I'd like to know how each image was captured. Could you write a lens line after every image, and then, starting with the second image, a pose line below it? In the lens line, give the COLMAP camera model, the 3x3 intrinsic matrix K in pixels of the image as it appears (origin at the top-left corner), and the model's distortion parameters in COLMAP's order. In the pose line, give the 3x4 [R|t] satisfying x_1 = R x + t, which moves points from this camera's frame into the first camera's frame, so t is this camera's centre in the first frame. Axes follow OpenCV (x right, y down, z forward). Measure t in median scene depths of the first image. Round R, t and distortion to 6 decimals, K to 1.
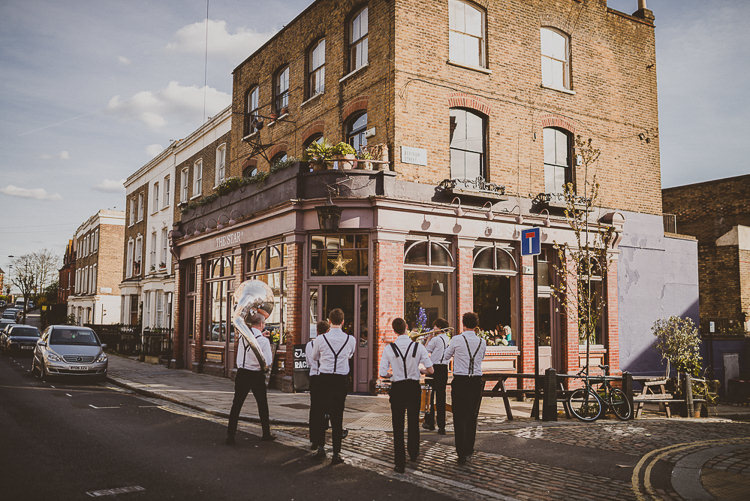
lens RADIAL K [[709.6, 0, 375.0], [0, 709.6, 250.5], [0, 0, 1]] dist [-0.020013, -0.005102]
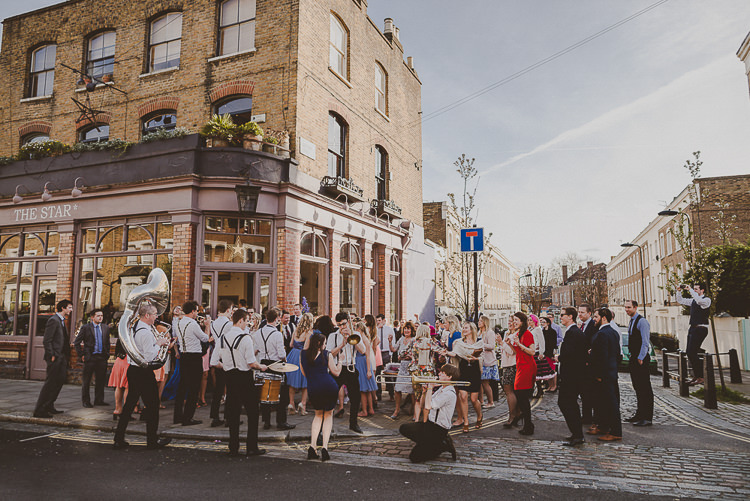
lens RADIAL K [[544.8, 0, 377.4], [0, 544.8, 234.6], [0, 0, 1]] dist [0.002376, 0.010078]
pose [[0.813013, 0.075591, 0.577318, -0.283313], [-0.057316, 0.997111, -0.049840, 0.022012], [-0.579418, 0.007431, 0.814997, 0.274145]]
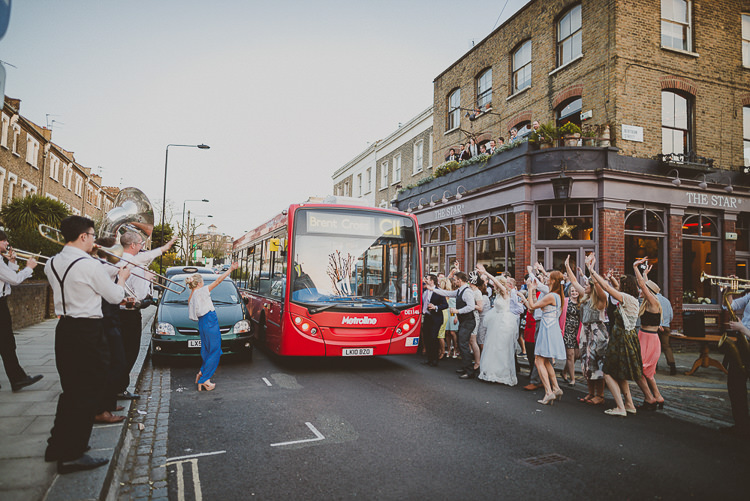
lens RADIAL K [[517.3, 0, 375.0], [0, 517.3, 250.5], [0, 0, 1]] dist [-0.006086, 0.001950]
pose [[0.977415, 0.005883, -0.211249, -0.154633], [0.003211, 0.999084, 0.042677, 0.014273], [0.211307, -0.042392, 0.976500, 0.099963]]
